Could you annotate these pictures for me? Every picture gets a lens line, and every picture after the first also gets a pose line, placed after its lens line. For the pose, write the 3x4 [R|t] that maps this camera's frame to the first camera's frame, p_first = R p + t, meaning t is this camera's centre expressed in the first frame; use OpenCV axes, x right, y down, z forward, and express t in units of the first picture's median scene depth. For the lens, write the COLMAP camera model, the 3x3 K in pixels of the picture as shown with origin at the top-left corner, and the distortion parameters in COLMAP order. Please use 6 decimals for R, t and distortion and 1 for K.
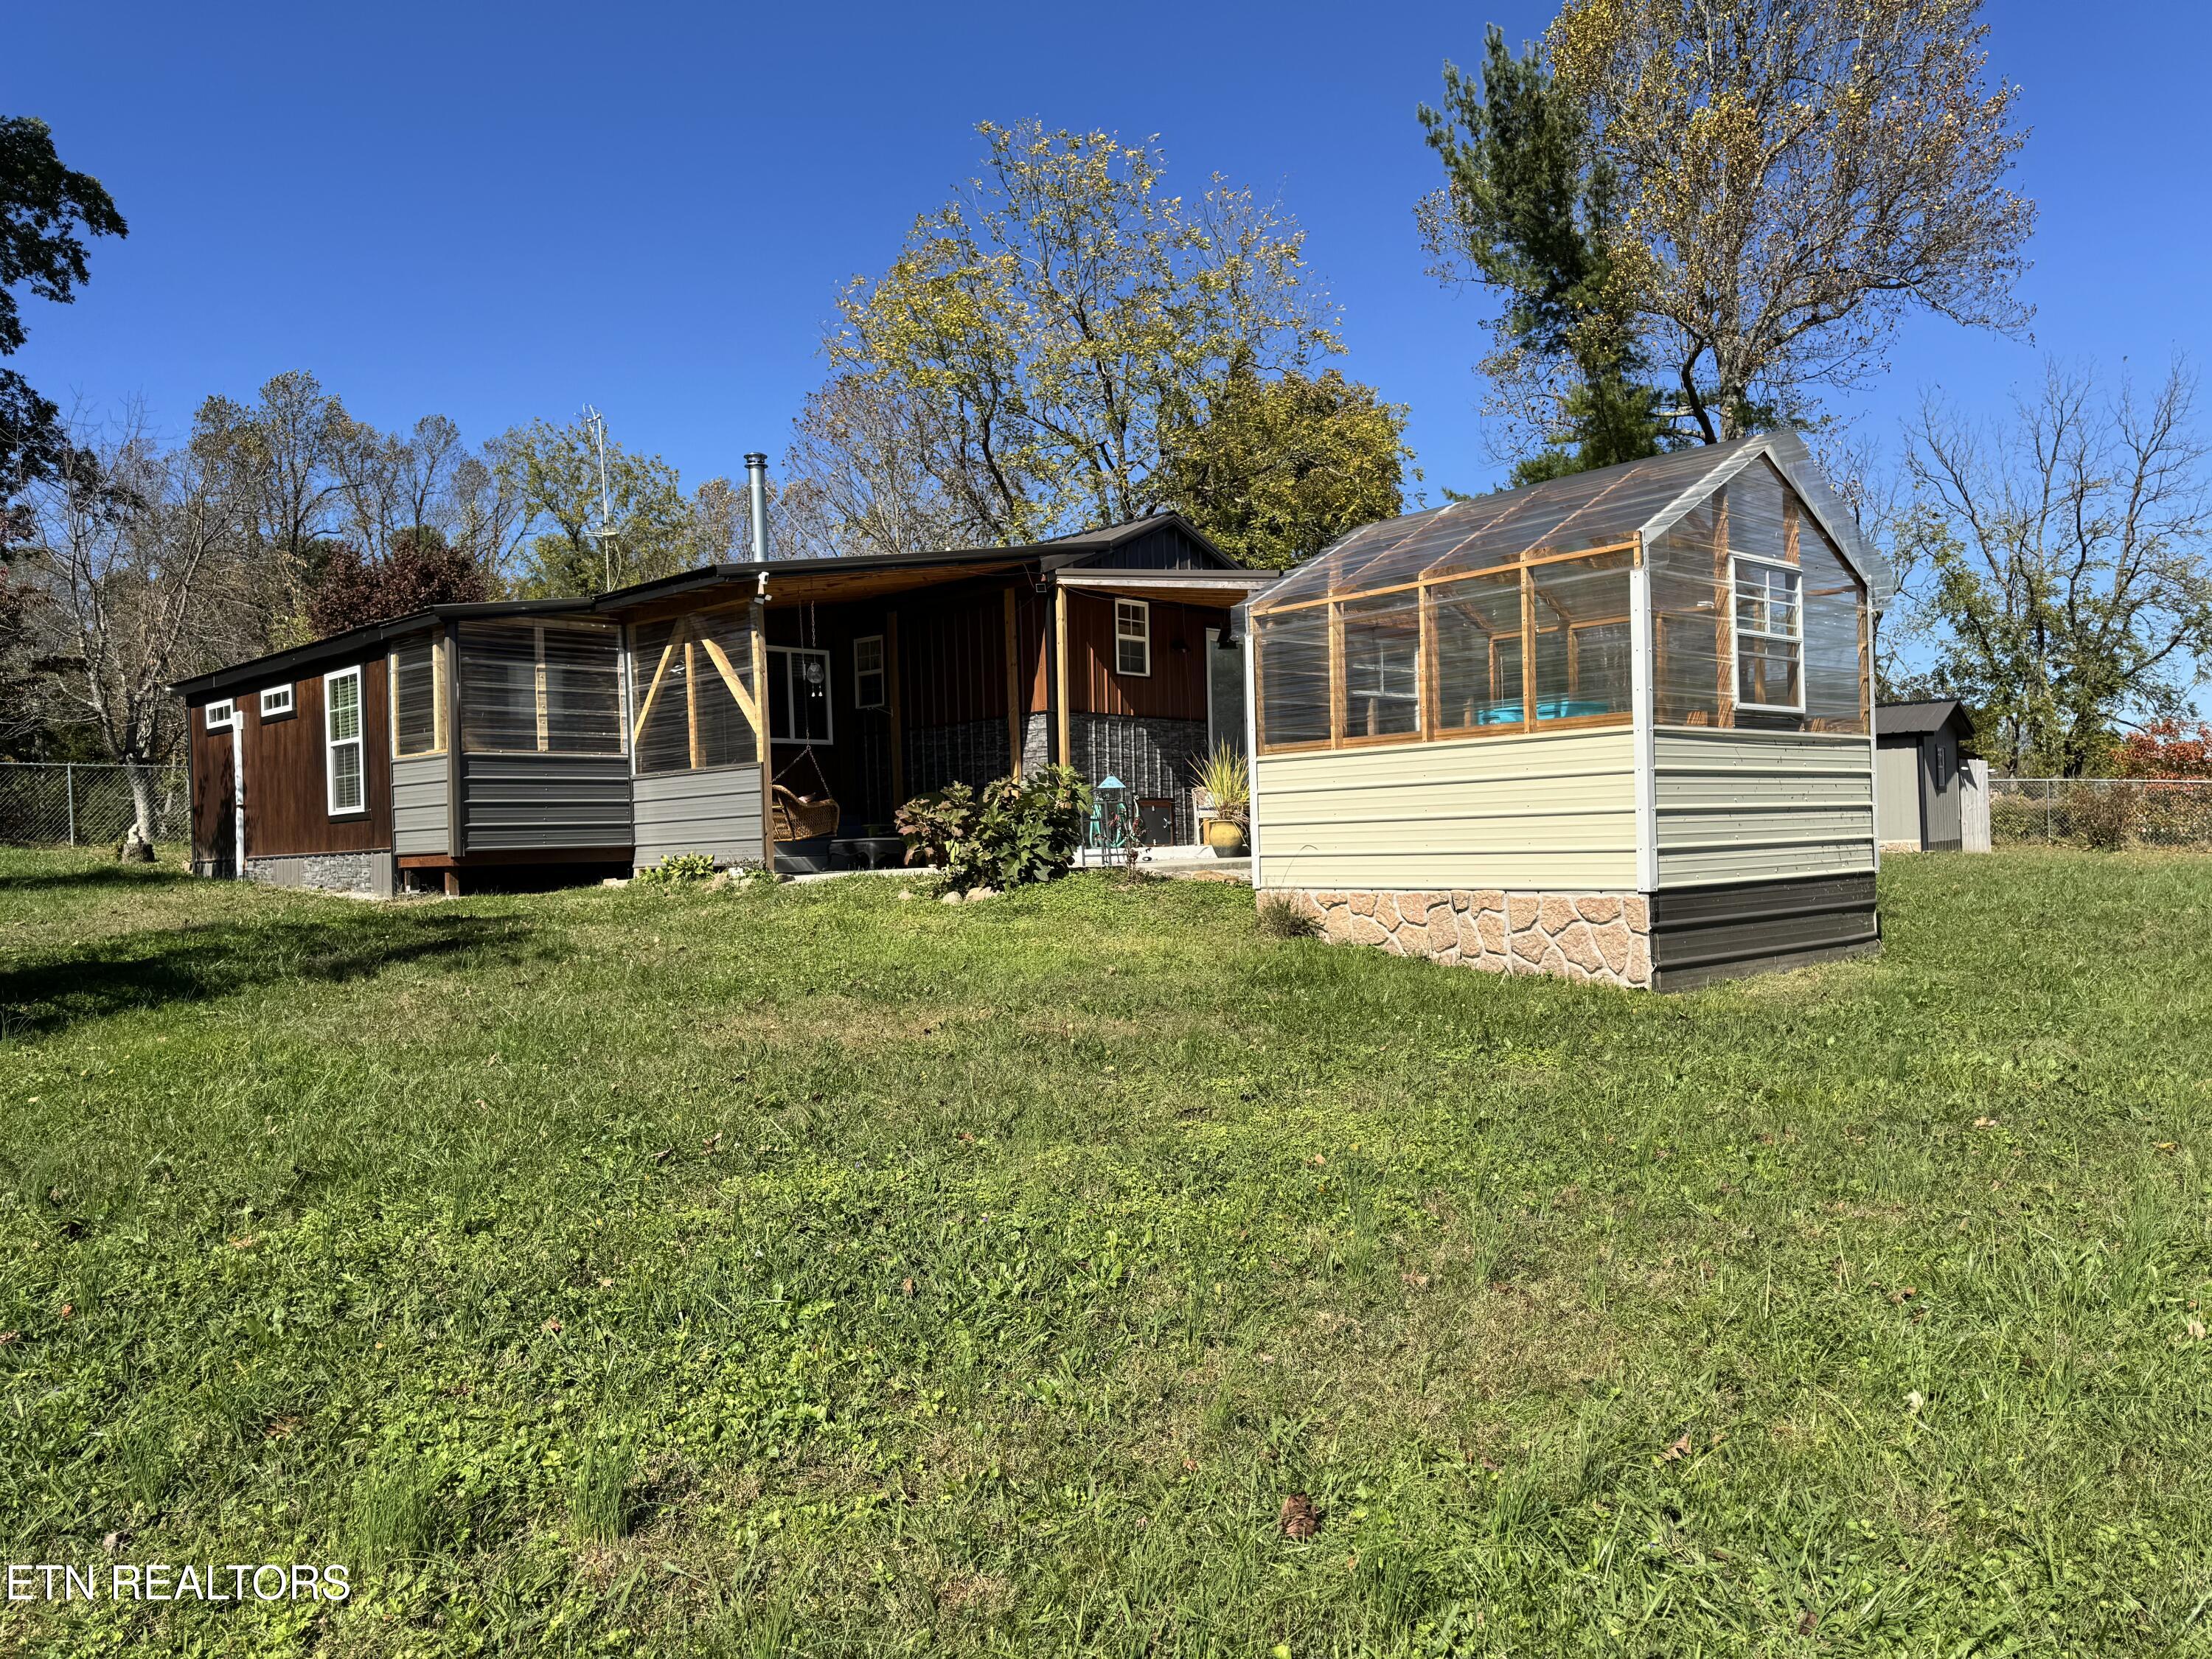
lens RADIAL K [[1590.1, 0, 1104.7], [0, 1590.1, 821.5], [0, 0, 1]] dist [0.081153, -0.108101]
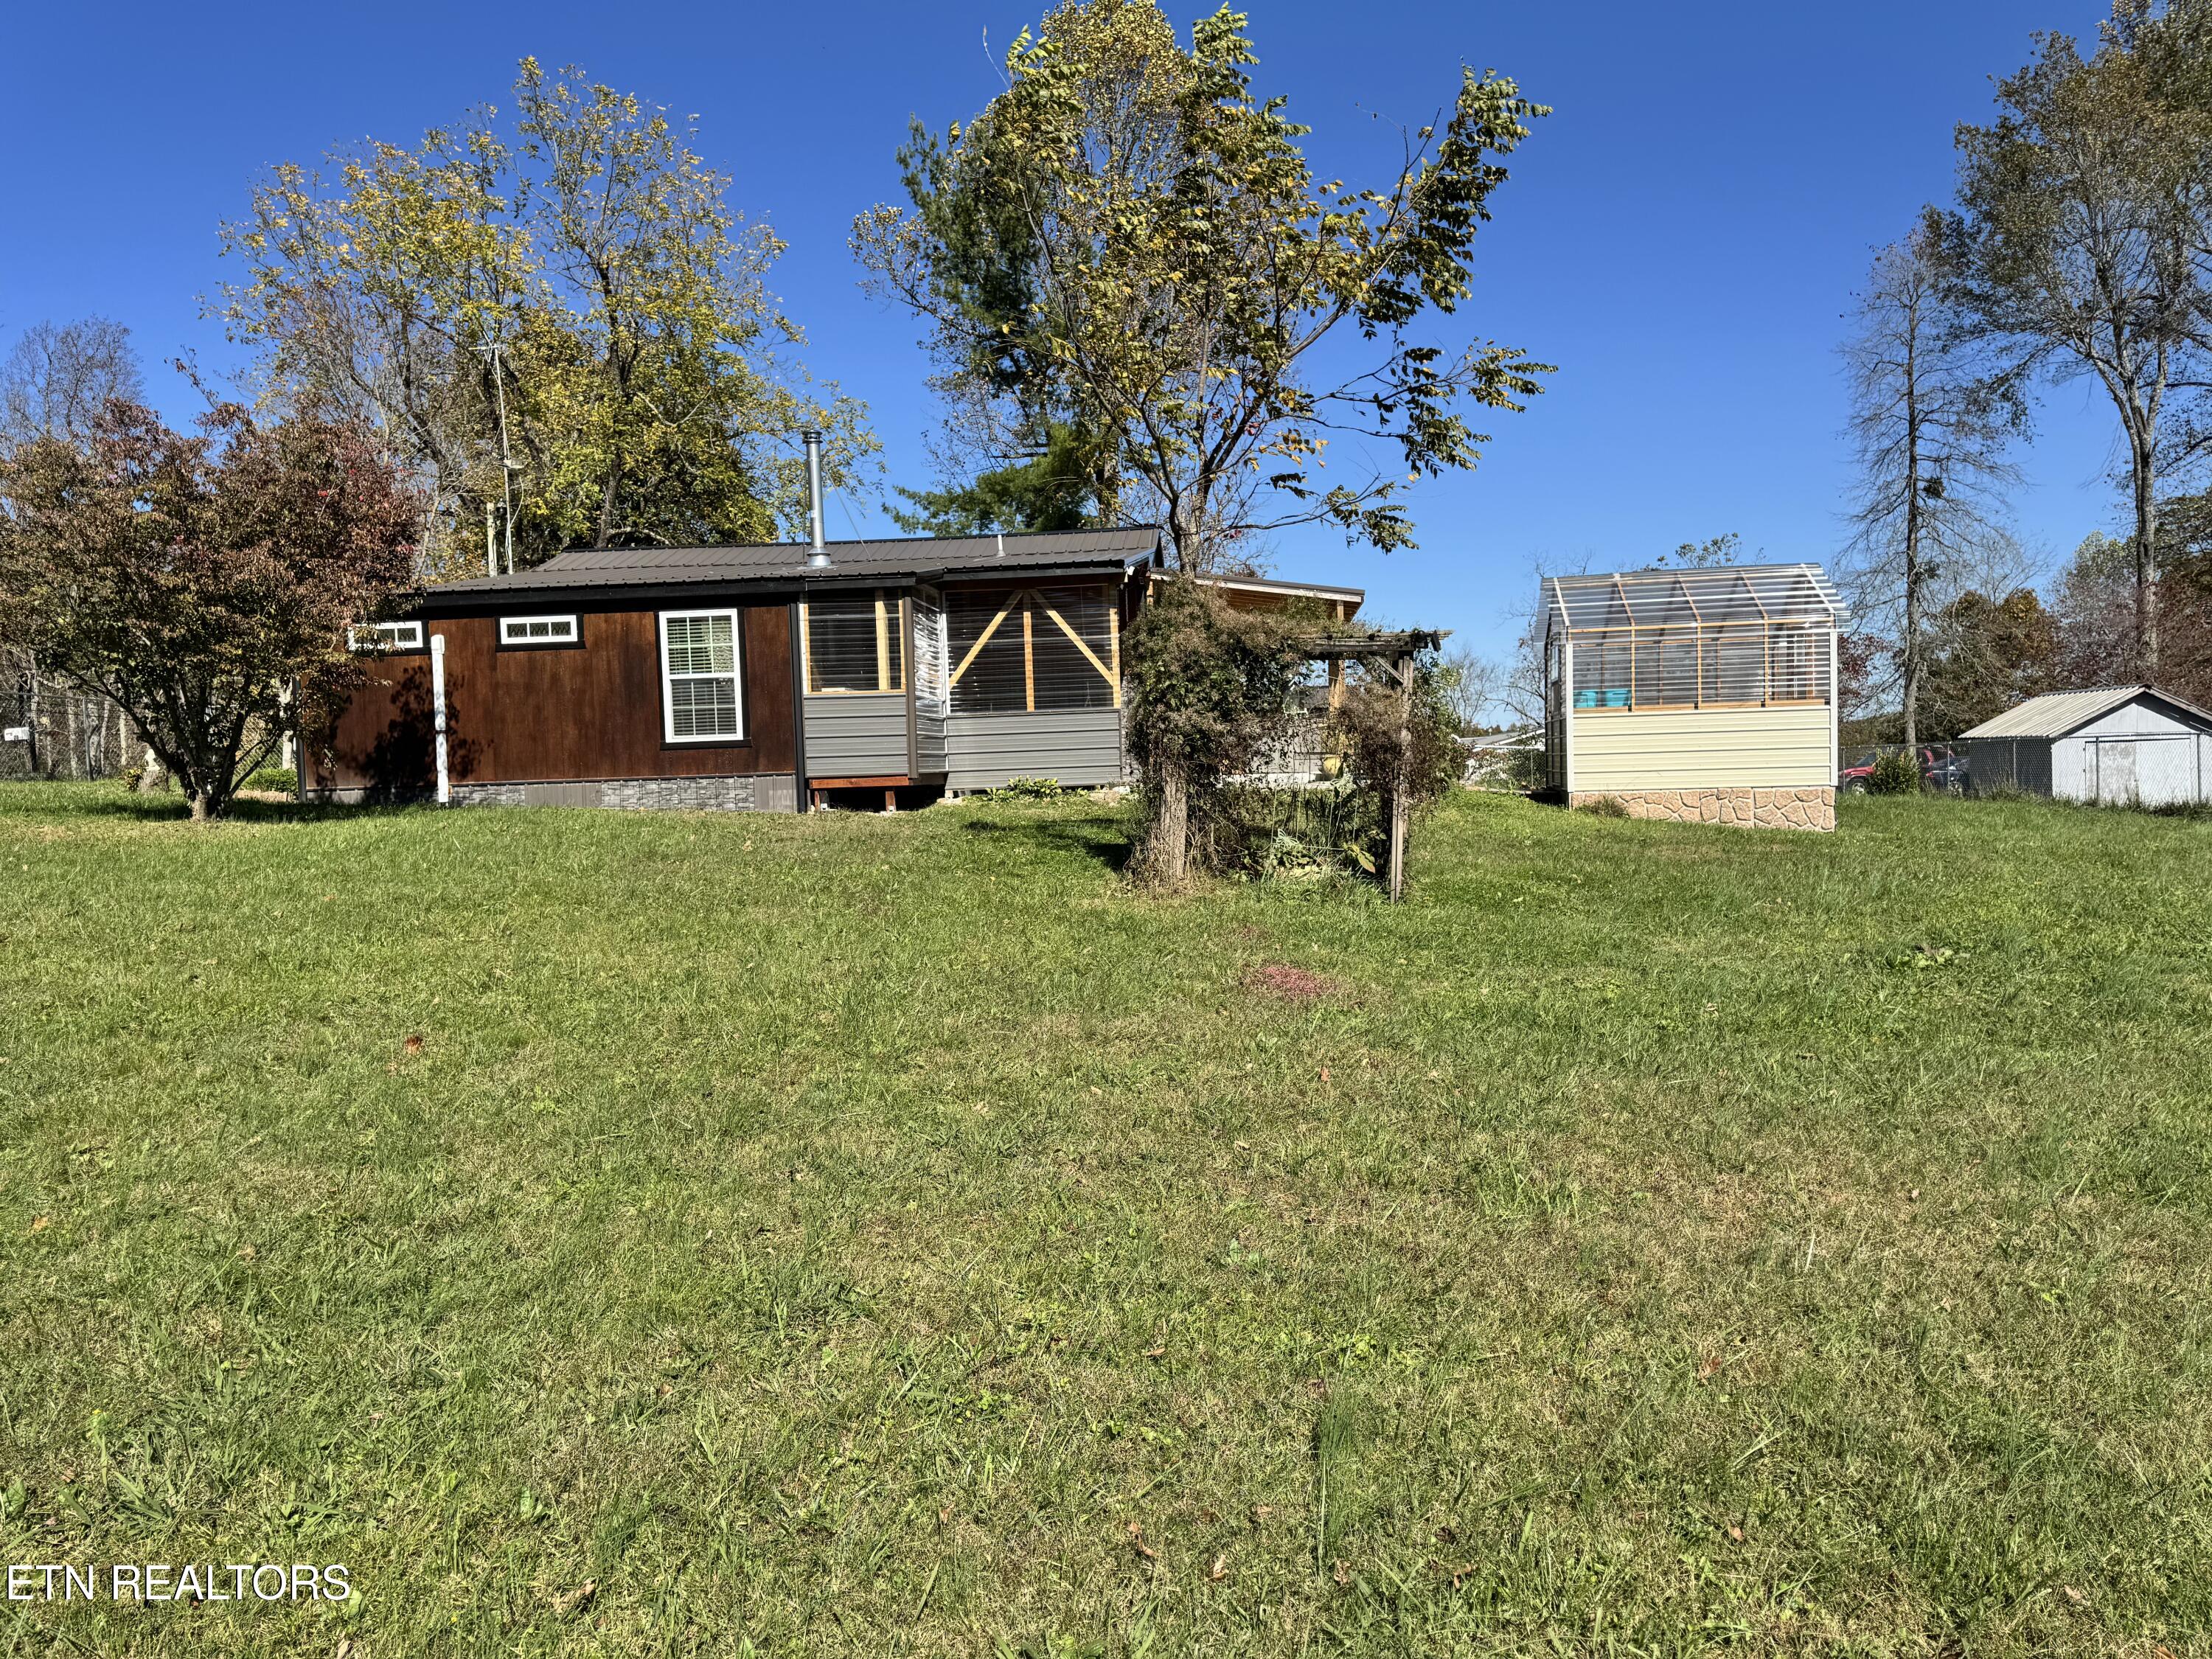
lens RADIAL K [[1590.1, 0, 1110.4], [0, 1590.1, 830.9], [0, 0, 1]] dist [0.081153, -0.108101]
pose [[0.775199, -0.018883, 0.631435, -0.999574], [-0.004155, 0.999379, 0.034988, 0.018017], [-0.631703, -0.029746, 0.774639, -0.031864]]
